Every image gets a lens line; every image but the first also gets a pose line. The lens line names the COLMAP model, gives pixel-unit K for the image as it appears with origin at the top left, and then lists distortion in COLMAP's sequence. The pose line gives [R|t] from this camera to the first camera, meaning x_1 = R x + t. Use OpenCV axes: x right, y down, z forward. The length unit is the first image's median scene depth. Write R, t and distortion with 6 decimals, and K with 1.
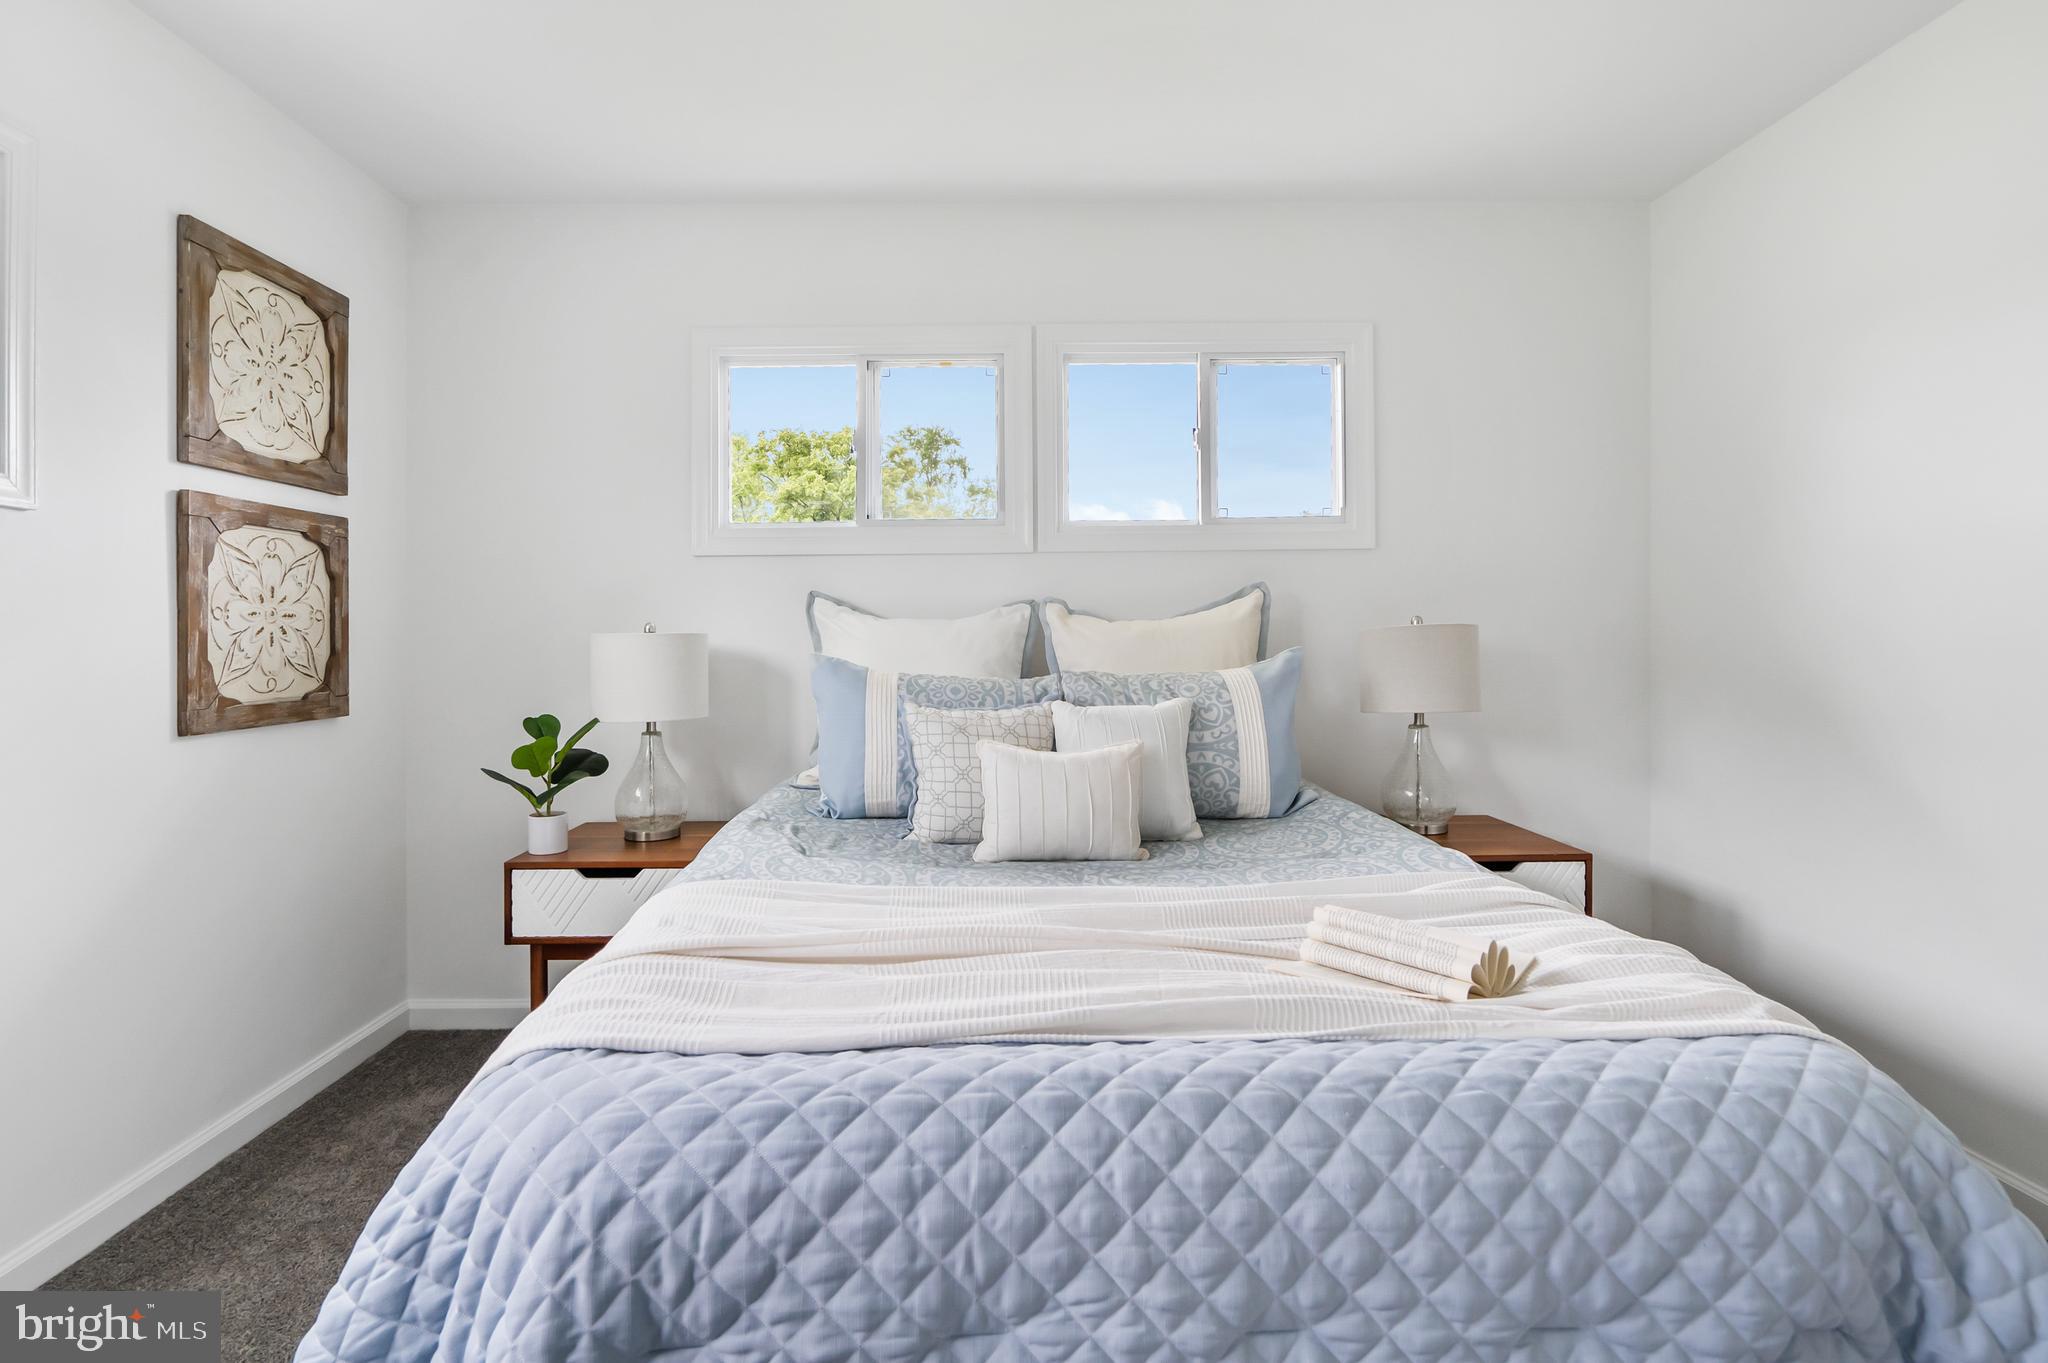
lens RADIAL K [[987.2, 0, 1020.6], [0, 987.2, 607.7], [0, 0, 1]] dist [-0.001774, 0.000766]
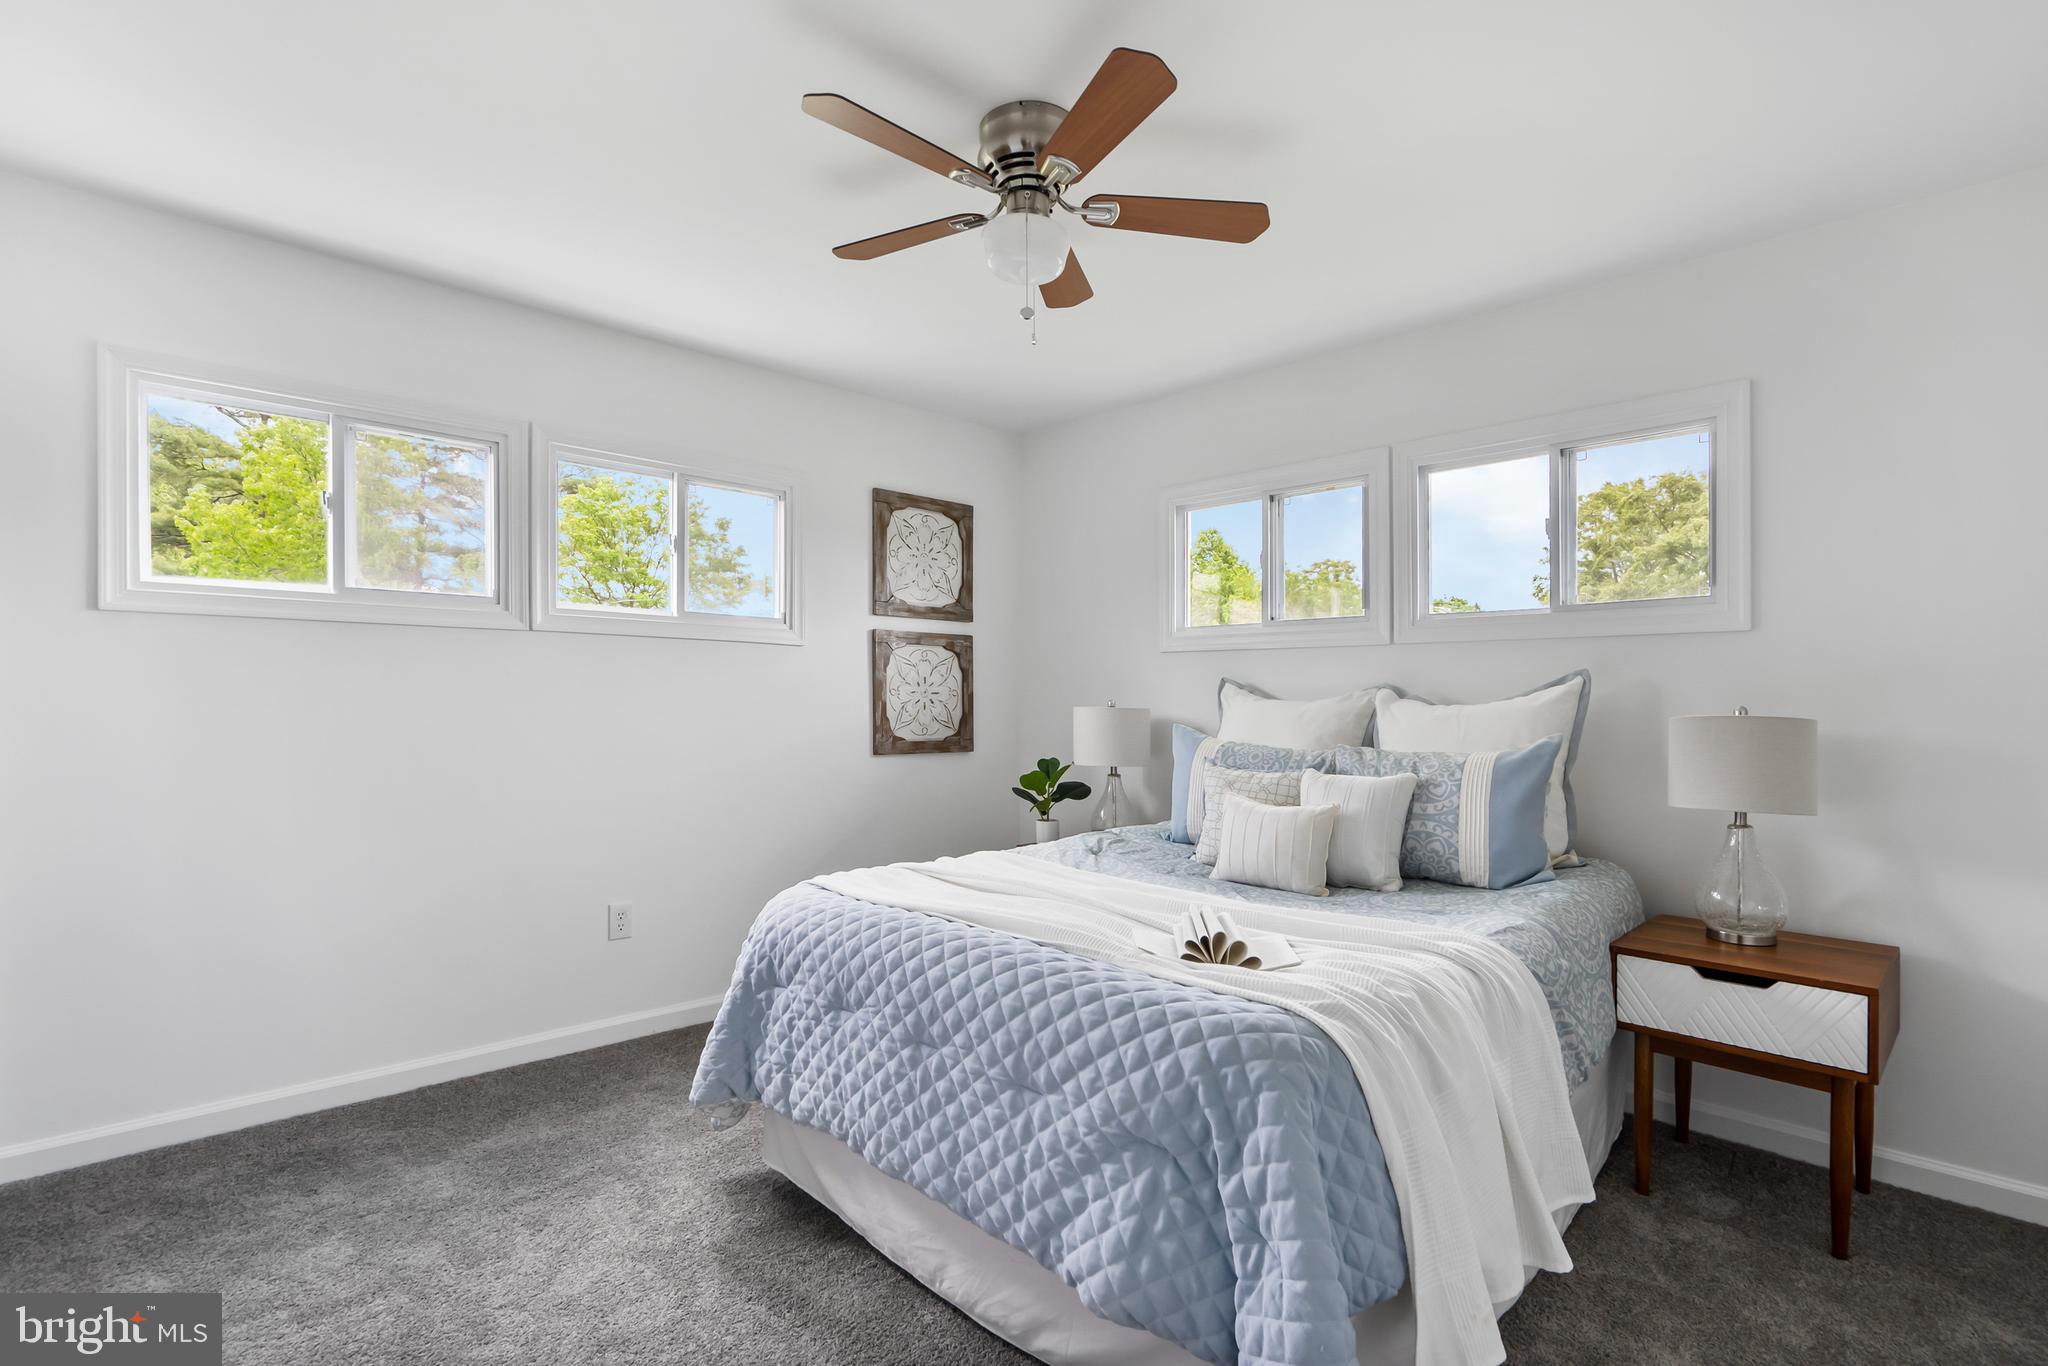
lens RADIAL K [[944.0, 0, 1031.4], [0, 944.0, 692.8], [0, 0, 1]] dist [-0.000890, 0.001057]
pose [[0.706533, 0.010637, -0.707600, 0.631570], [-0.000107, 0.999889, 0.014924, -0.019173], [0.707680, -0.010469, 0.706456, -0.093480]]
